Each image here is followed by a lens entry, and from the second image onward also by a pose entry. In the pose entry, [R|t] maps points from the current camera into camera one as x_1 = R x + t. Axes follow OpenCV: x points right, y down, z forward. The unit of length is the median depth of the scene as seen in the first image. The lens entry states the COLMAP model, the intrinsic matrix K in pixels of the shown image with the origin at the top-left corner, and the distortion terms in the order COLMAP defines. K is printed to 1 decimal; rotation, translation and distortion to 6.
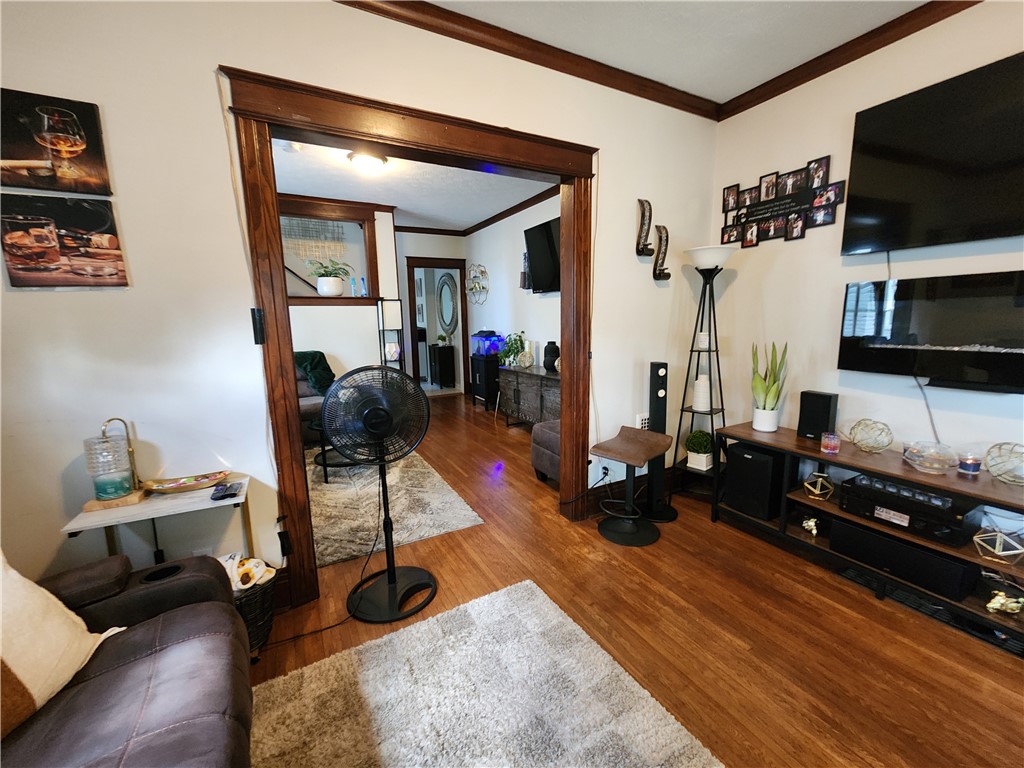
lens RADIAL K [[423.8, 0, 512.0], [0, 423.8, 384.0], [0, 0, 1]] dist [0.000620, -0.000075]
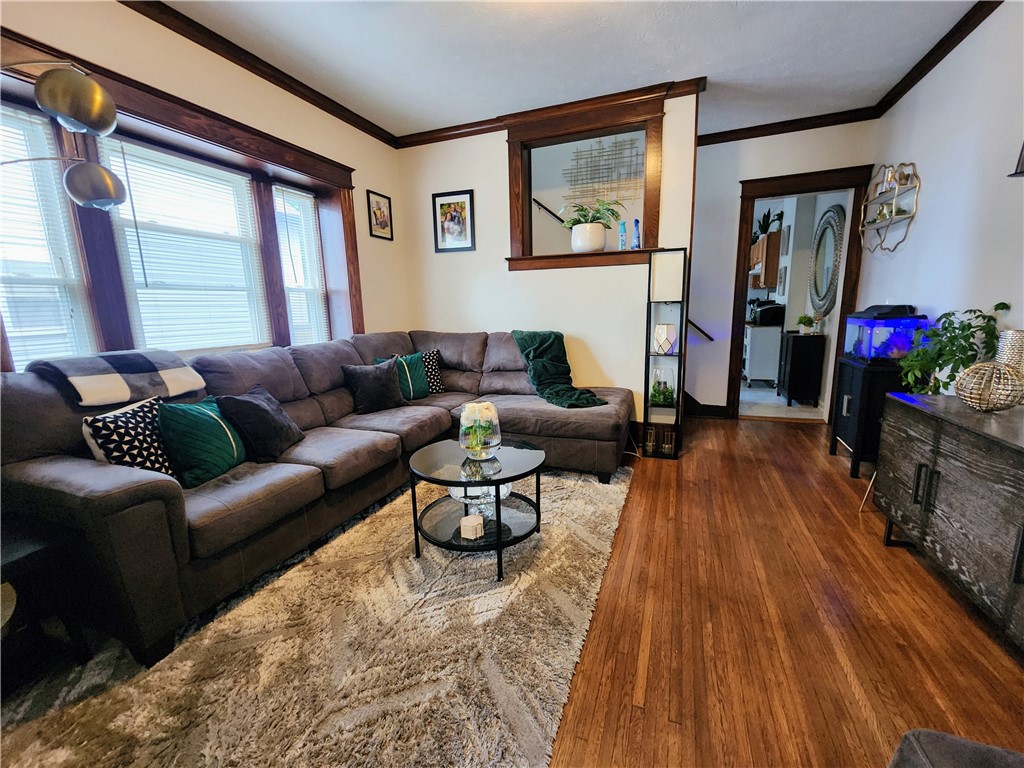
lens RADIAL K [[423.8, 0, 512.0], [0, 423.8, 384.0], [0, 0, 1]] dist [0.000620, -0.000075]
pose [[0.645622, 0.138117, -0.751064, 0.033649], [-0.107976, 0.990138, 0.089264, -0.039727], [0.755985, 0.023466, 0.654168, 0.408372]]
